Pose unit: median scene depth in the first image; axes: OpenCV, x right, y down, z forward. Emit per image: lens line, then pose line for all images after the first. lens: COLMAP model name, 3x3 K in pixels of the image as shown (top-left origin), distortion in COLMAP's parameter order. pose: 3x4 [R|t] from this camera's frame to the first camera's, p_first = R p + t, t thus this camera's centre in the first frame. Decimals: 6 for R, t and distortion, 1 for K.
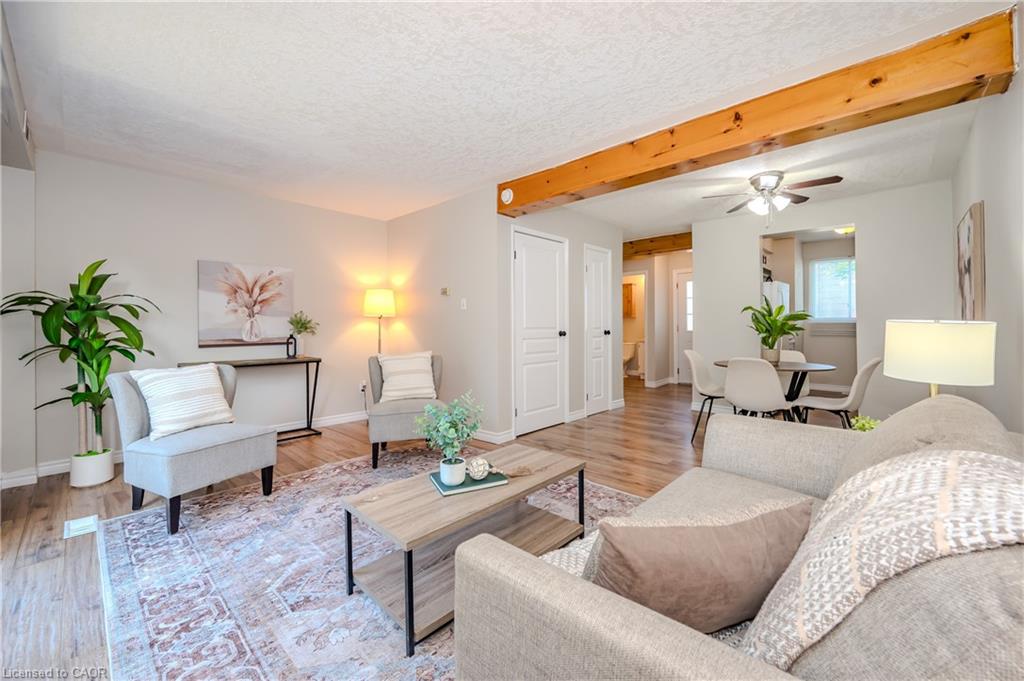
lens RADIAL K [[405.7, 0, 513.4], [0, 405.7, 332.1], [0, 0, 1]] dist [-0.003761, -0.000080]
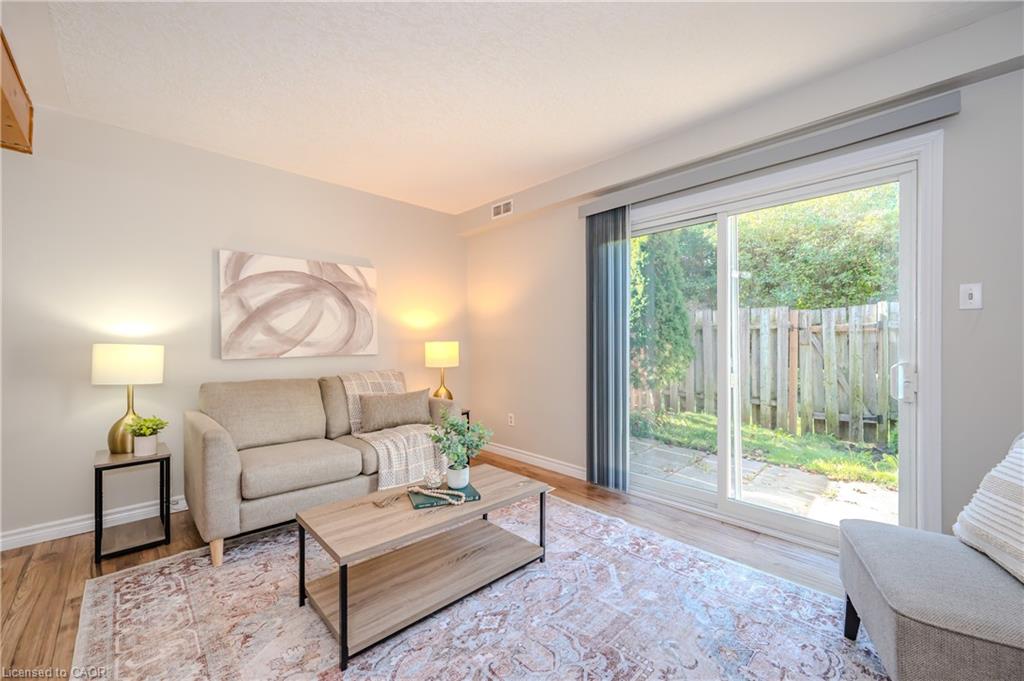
lens RADIAL K [[405.7, 0, 511.0], [0, 405.7, 343.6], [0, 0, 1]] dist [-0.003761, -0.000080]
pose [[-0.998126, 0.007329, 0.060758, -0.388235], [0.007740, 0.999949, 0.006522, -0.026418], [-0.060707, 0.006980, -0.998131, 2.233084]]
